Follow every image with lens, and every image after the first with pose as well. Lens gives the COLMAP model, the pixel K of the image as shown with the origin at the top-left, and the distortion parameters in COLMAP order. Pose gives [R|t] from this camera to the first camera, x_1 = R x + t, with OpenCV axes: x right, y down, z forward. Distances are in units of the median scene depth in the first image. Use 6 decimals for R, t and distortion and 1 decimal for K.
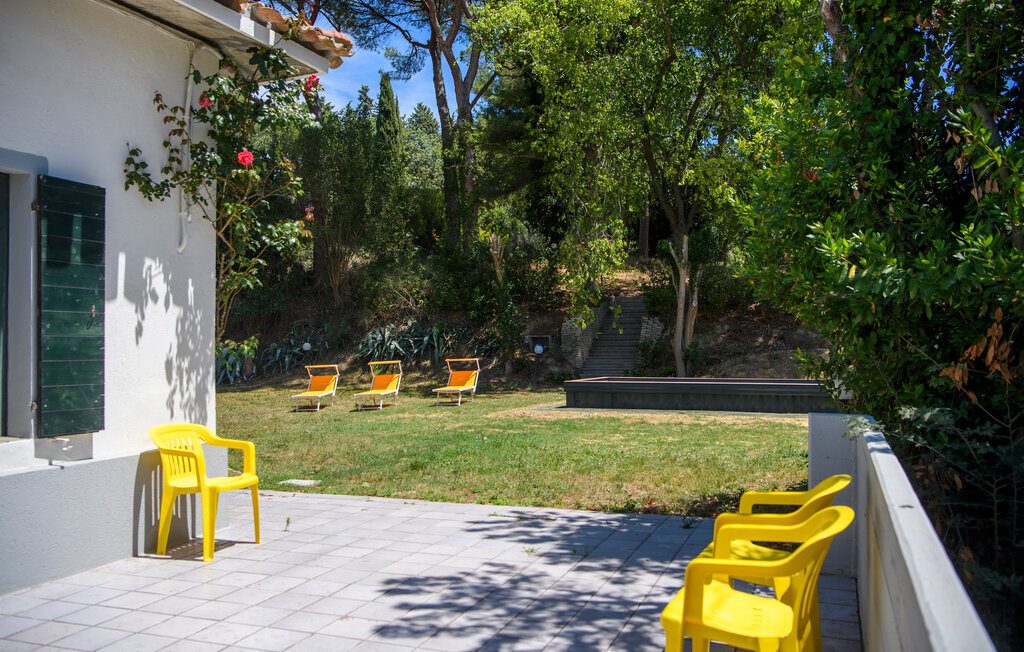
lens RADIAL K [[918.3, 0, 512.0], [0, 918.3, 326.0], [0, 0, 1]] dist [-0.005353, -0.001918]
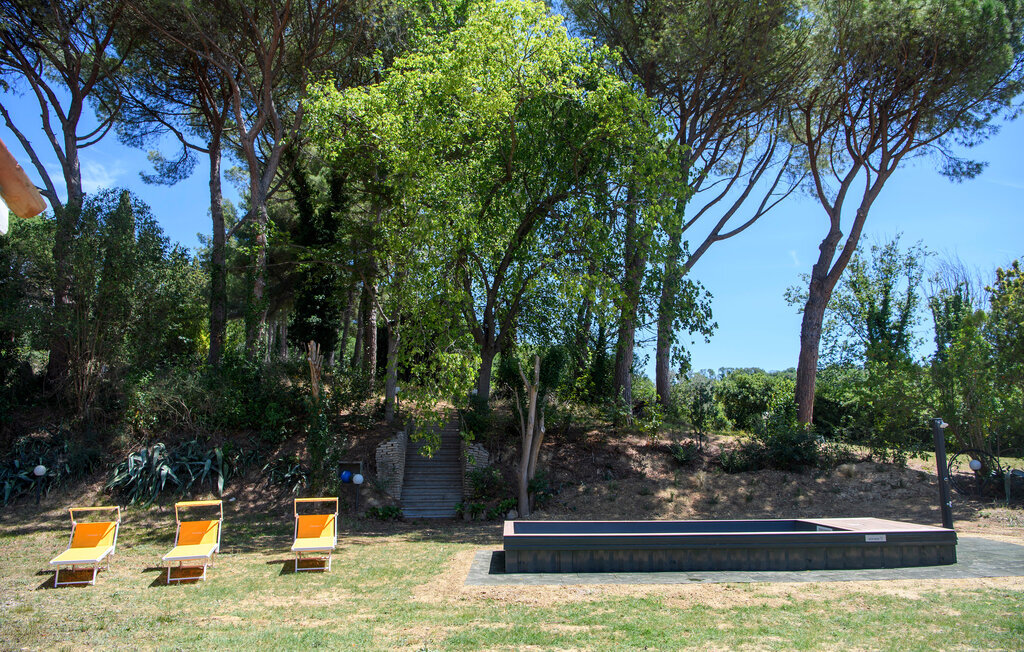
lens RADIAL K [[720.5, 0, 512.0], [0, 720.5, 326.0], [0, 0, 1]] dist [-0.058893, 0.000004]
pose [[0.910614, 0.083497, 0.404735, -0.109740], [-0.015384, 0.985546, -0.168707, -0.003825], [-0.412972, 0.147401, 0.898737, 0.293008]]
